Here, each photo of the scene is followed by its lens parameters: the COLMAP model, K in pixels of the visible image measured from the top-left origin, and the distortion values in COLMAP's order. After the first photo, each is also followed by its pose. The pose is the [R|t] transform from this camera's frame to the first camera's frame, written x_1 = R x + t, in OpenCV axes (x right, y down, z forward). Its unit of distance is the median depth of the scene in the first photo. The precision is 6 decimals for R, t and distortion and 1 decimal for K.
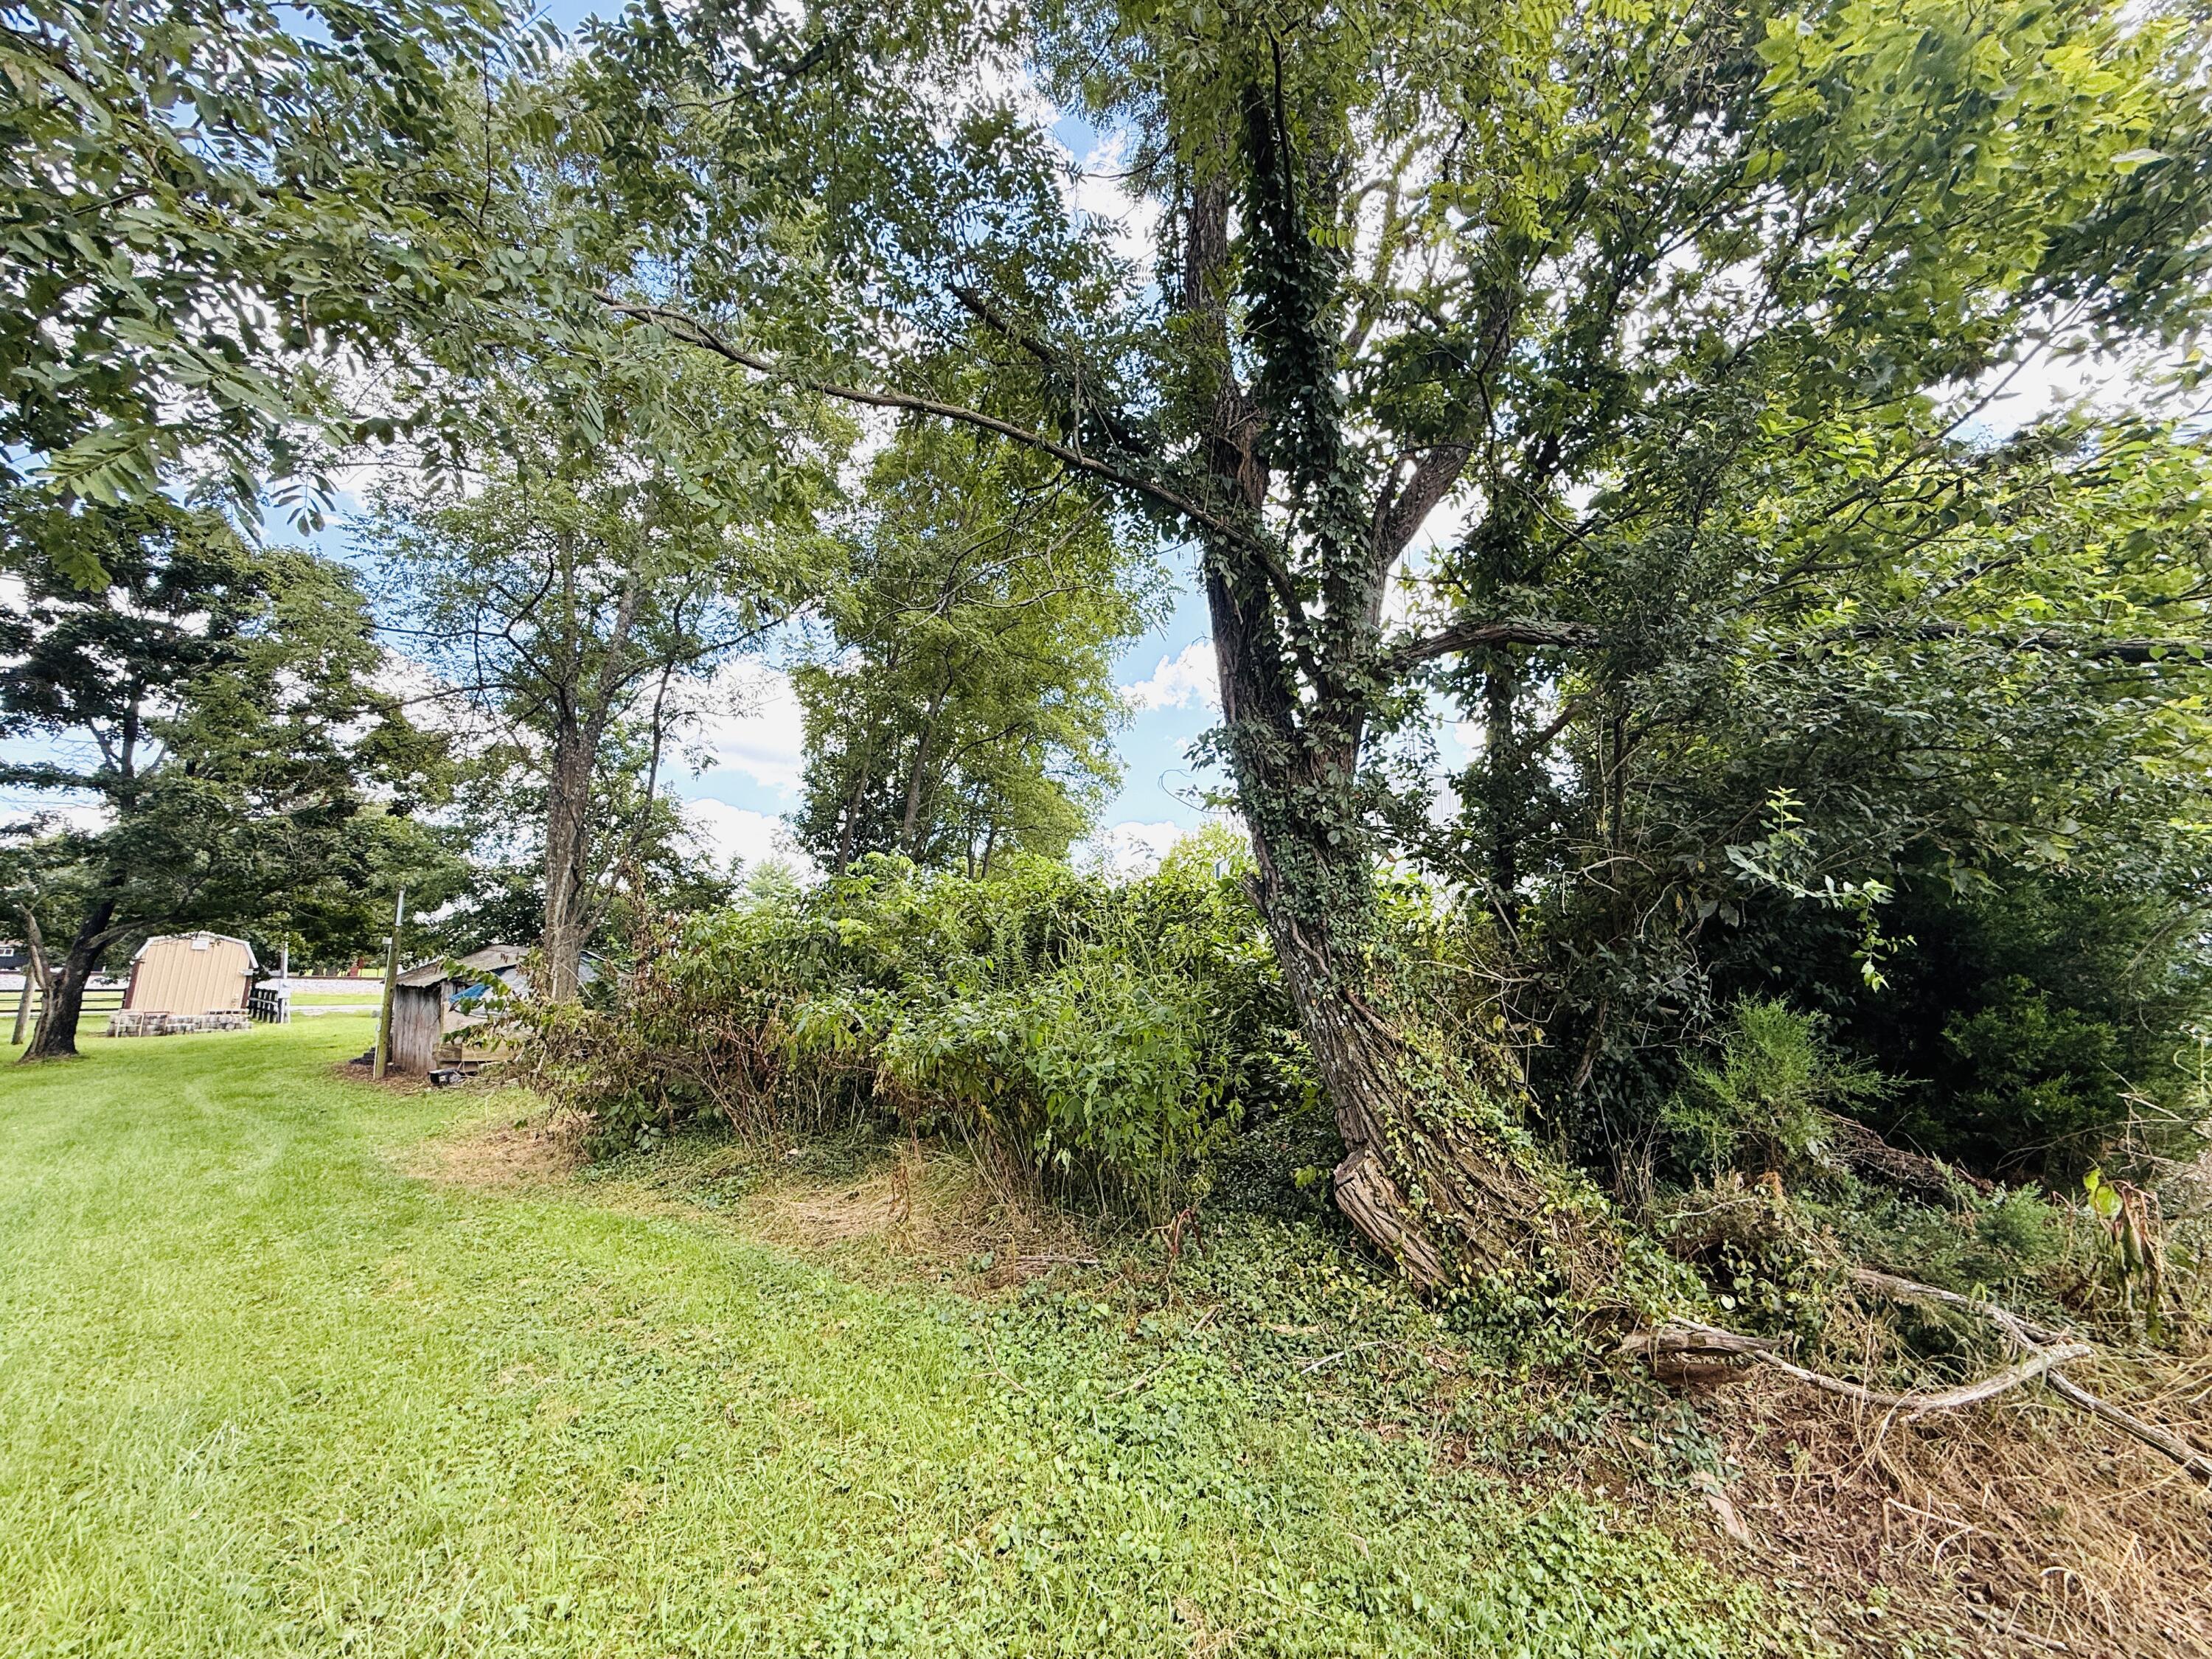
lens RADIAL K [[894.8, 0, 1098.8], [0, 894.8, 831.4], [0, 0, 1]] dist [0.004099, -0.000935]
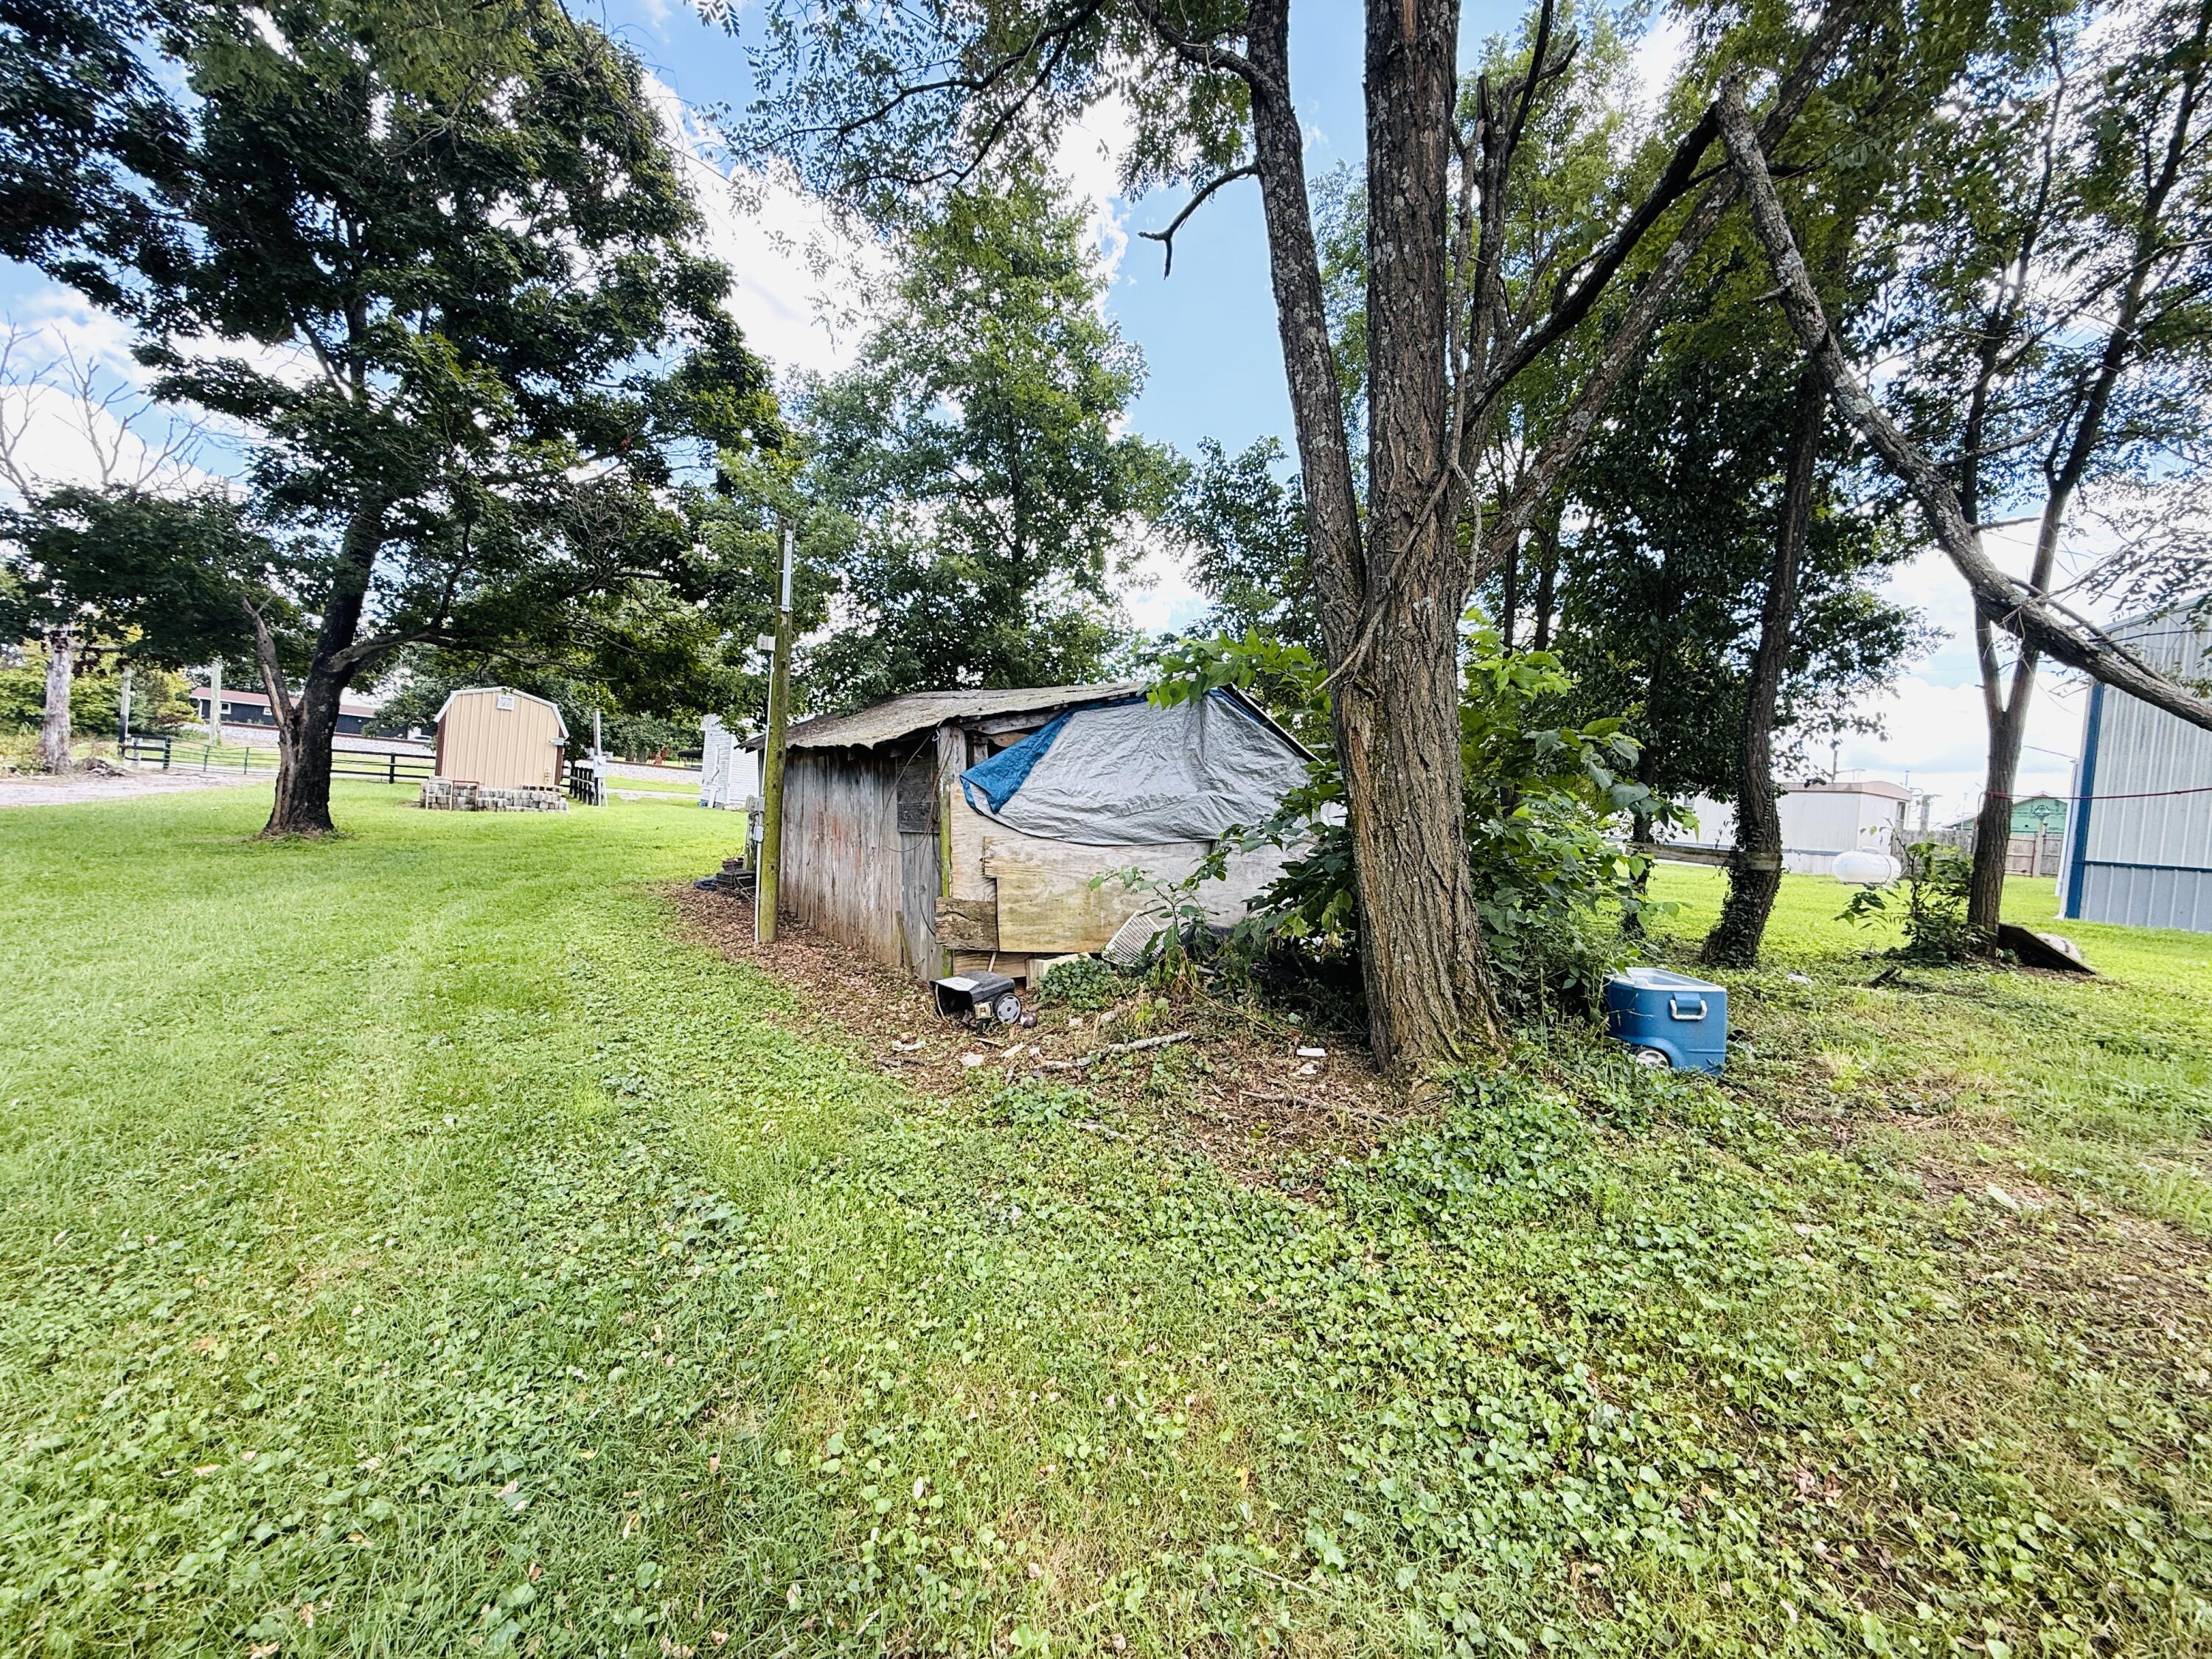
lens RADIAL K [[894.8, 0, 1108.4], [0, 894.8, 825.7], [0, 0, 1]] dist [0.004099, -0.000935]
pose [[0.973692, 0.076611, -0.214604, -1.267338], [-0.037541, 0.982851, 0.180538, 0.299633], [0.224755, -0.167732, 0.959870, 1.434798]]
